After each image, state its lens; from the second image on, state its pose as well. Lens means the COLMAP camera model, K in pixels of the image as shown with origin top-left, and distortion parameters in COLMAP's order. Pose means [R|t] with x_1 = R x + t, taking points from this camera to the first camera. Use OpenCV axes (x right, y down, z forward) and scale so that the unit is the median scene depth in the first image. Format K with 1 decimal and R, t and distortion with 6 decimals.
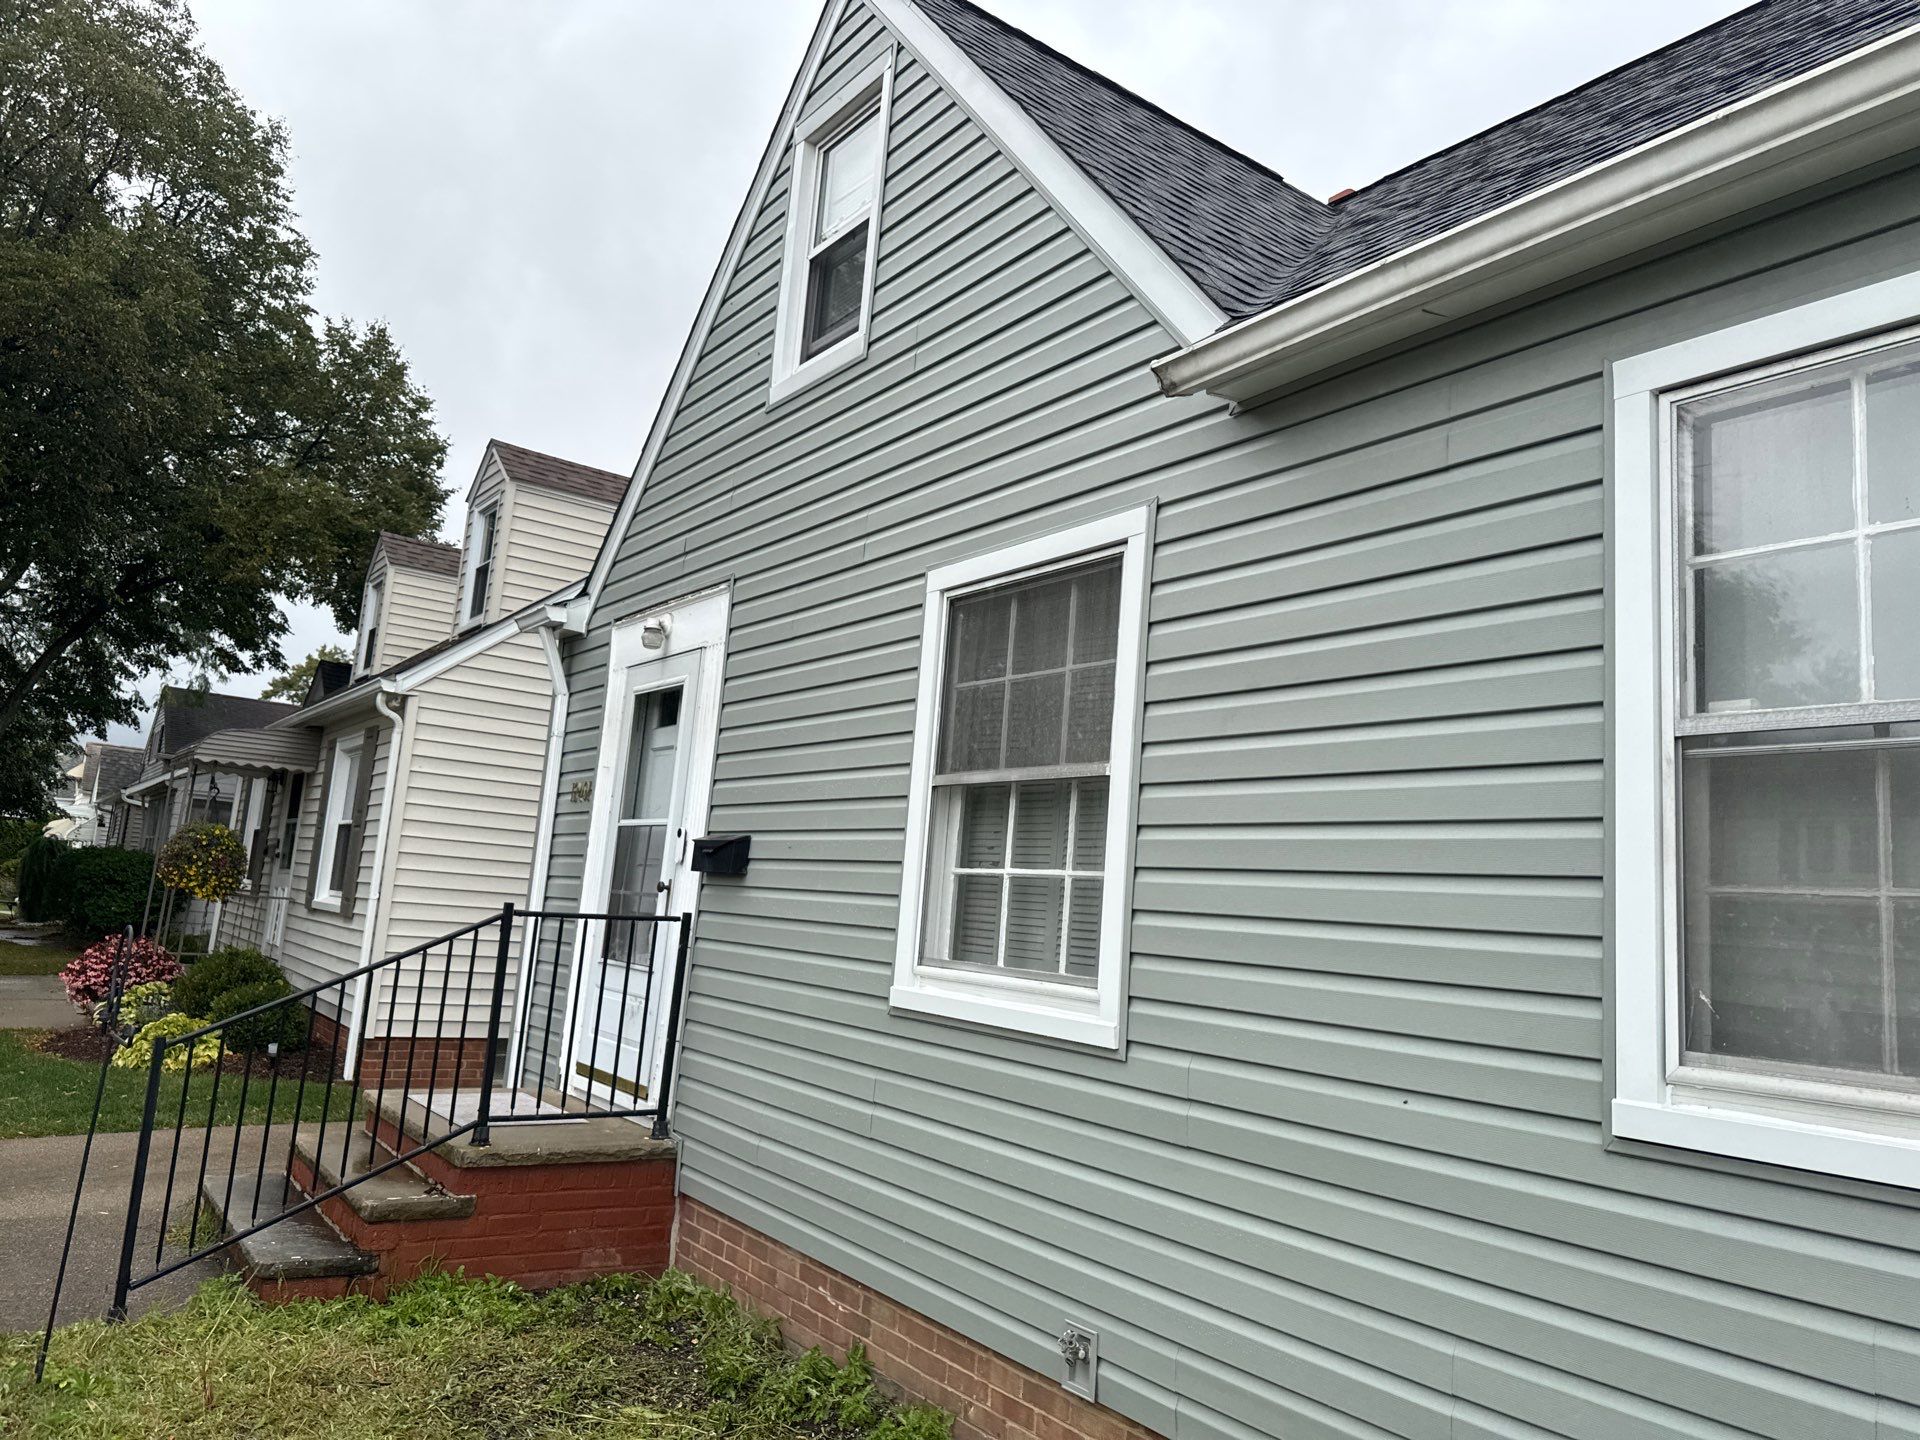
lens RADIAL K [[1372.5, 0, 962.5], [0, 1372.5, 709.2], [0, 0, 1]] dist [0.034704, -0.039064]
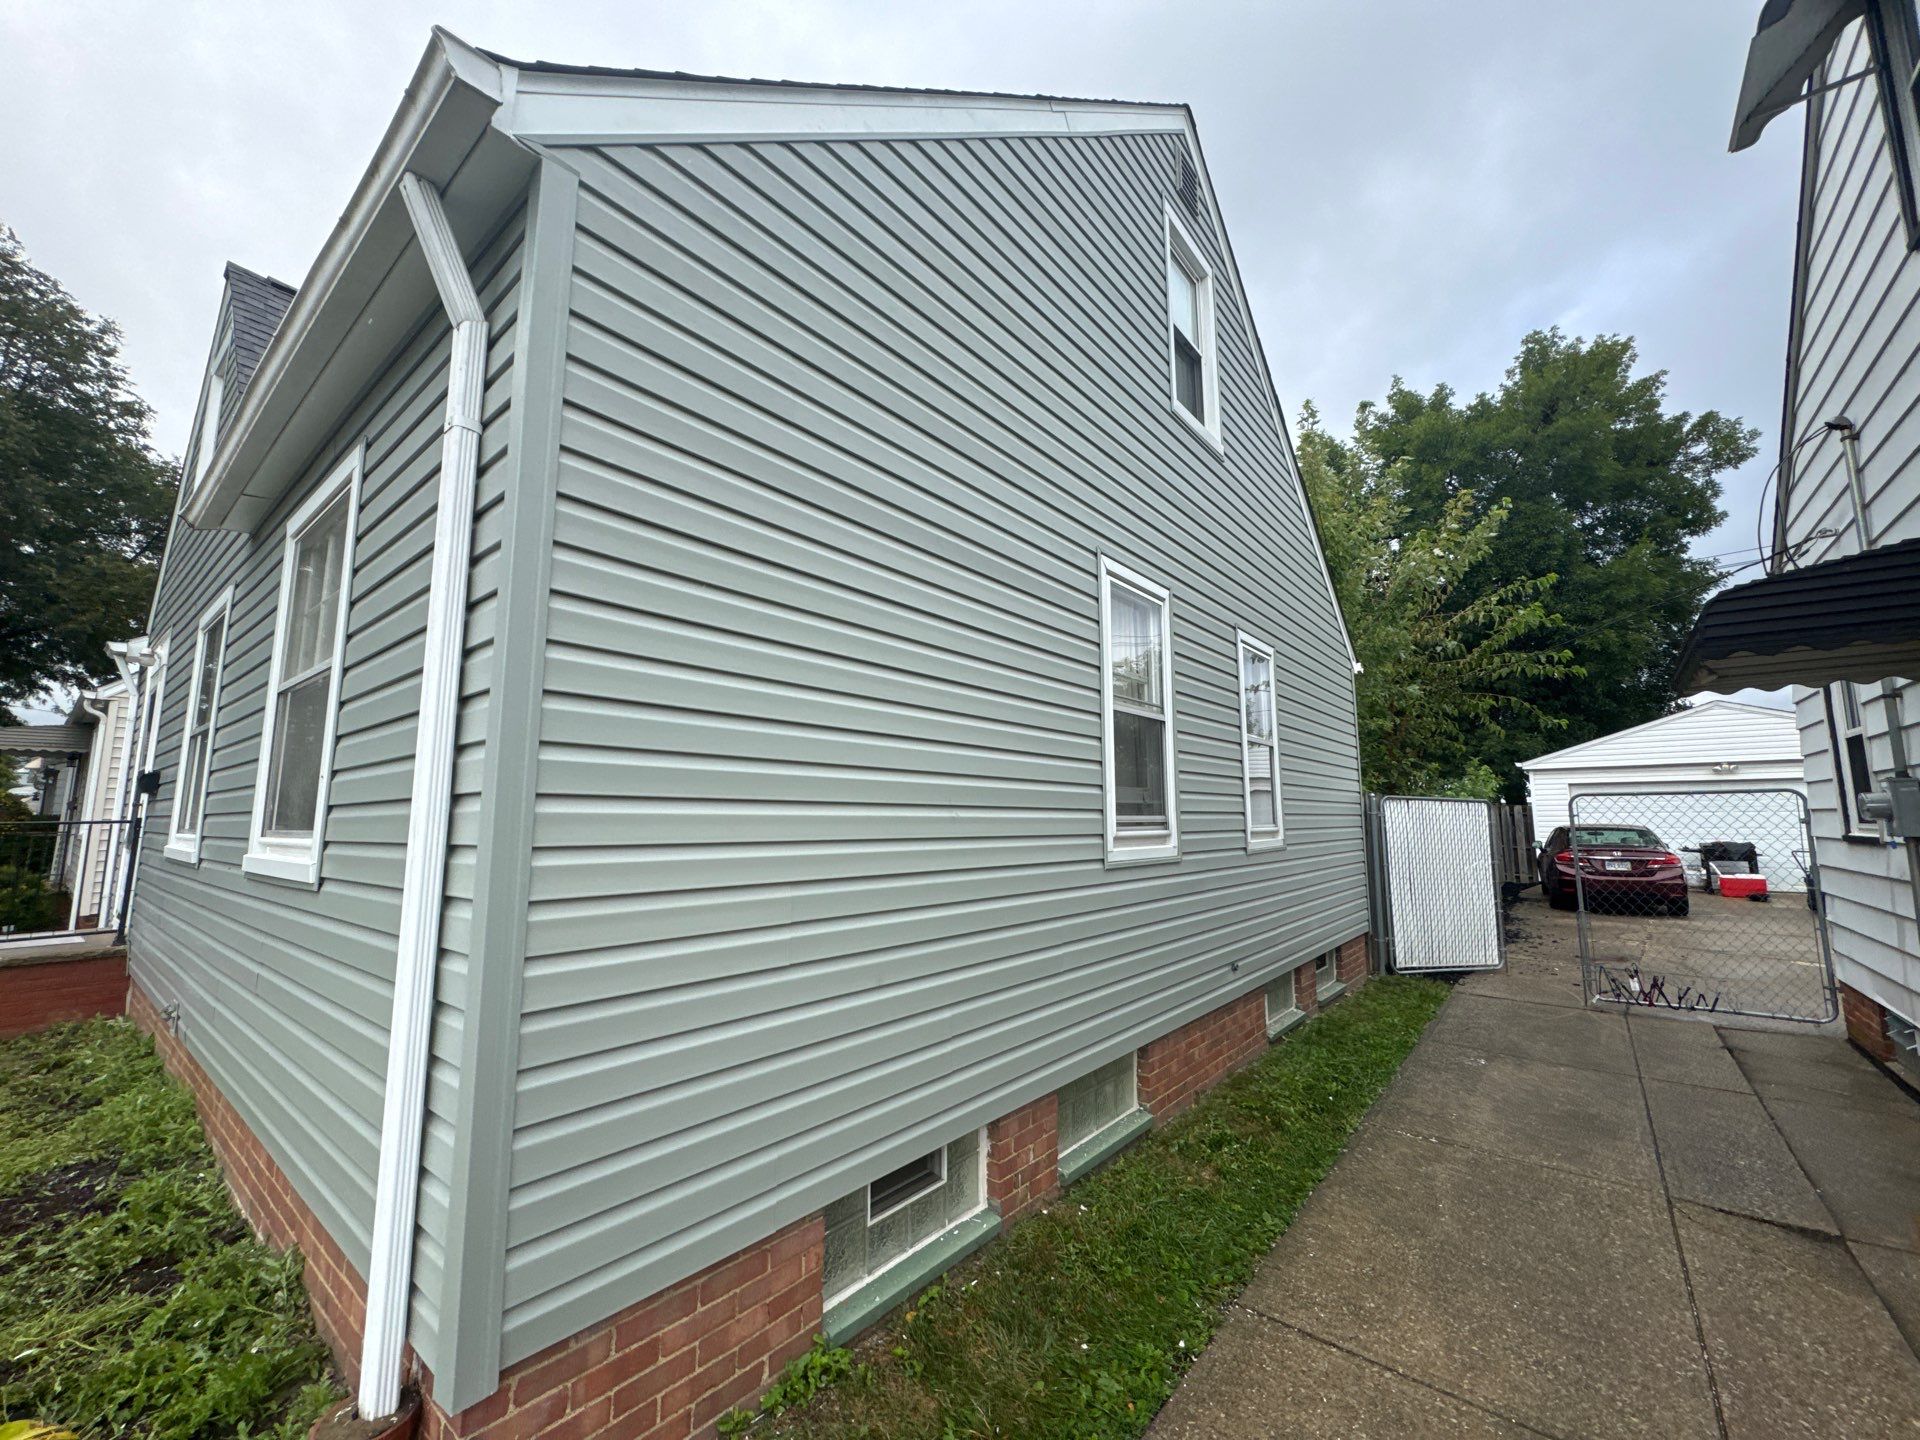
lens RADIAL K [[769.4, 0, 956.5], [0, 769.4, 728.9], [0, 0, 1]] dist [0.001748, 0.000198]
pose [[0.962691, -0.045941, 0.266675, 0.300139], [0.034493, 0.998278, 0.047458, 0.013751], [-0.268396, -0.036489, 0.962617, -0.120662]]
